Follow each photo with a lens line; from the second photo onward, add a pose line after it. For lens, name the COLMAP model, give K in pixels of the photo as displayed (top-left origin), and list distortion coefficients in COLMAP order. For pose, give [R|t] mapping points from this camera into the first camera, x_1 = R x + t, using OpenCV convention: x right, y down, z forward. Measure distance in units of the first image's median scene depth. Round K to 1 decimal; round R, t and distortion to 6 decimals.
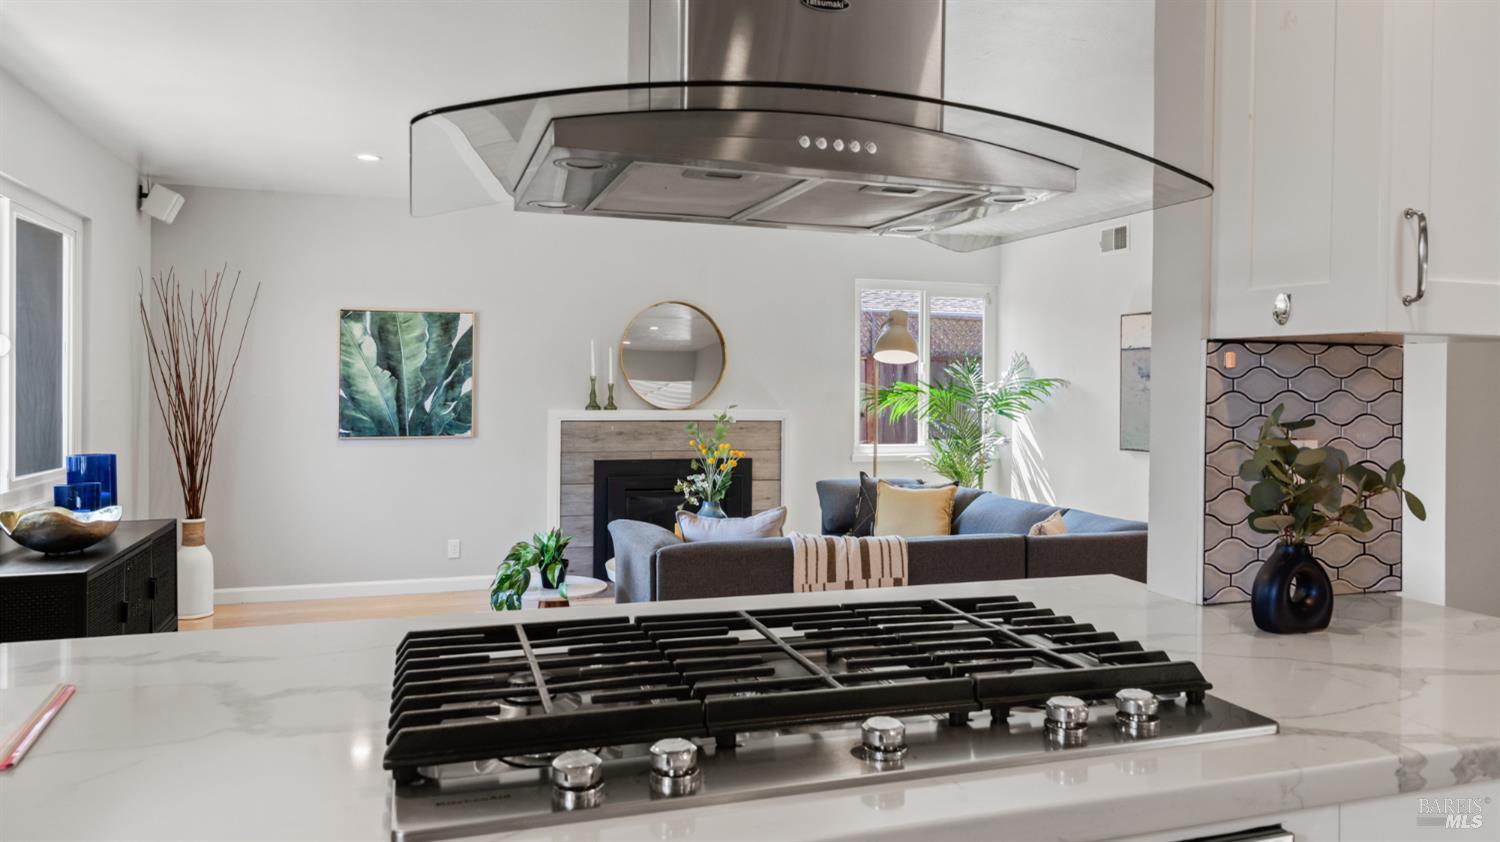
lens RADIAL K [[1000.6, 0, 750.3], [0, 1000.6, 385.6], [0, 0, 1]] dist [0.005602, 0.001093]
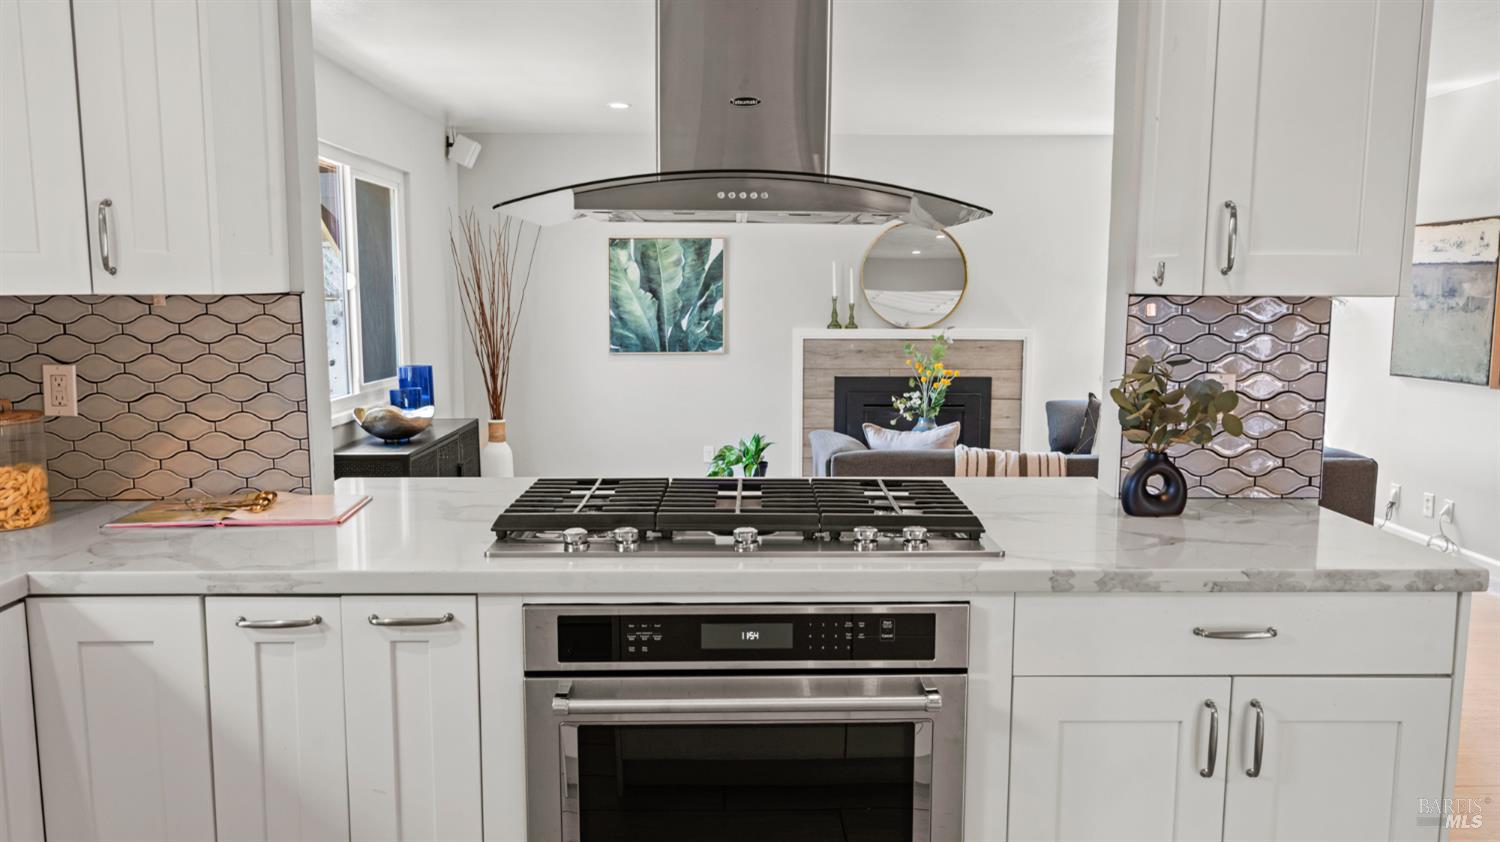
lens RADIAL K [[1068.1, 0, 750.0], [0, 1068.1, 421.0], [0, 0, 1]] dist [-0.003664, -0.000108]
pose [[0.956288, 0.029298, -0.290957, 0.103663], [0.004977, 0.993194, 0.116369, -0.012192], [0.292386, -0.112730, 0.949633, -0.120168]]
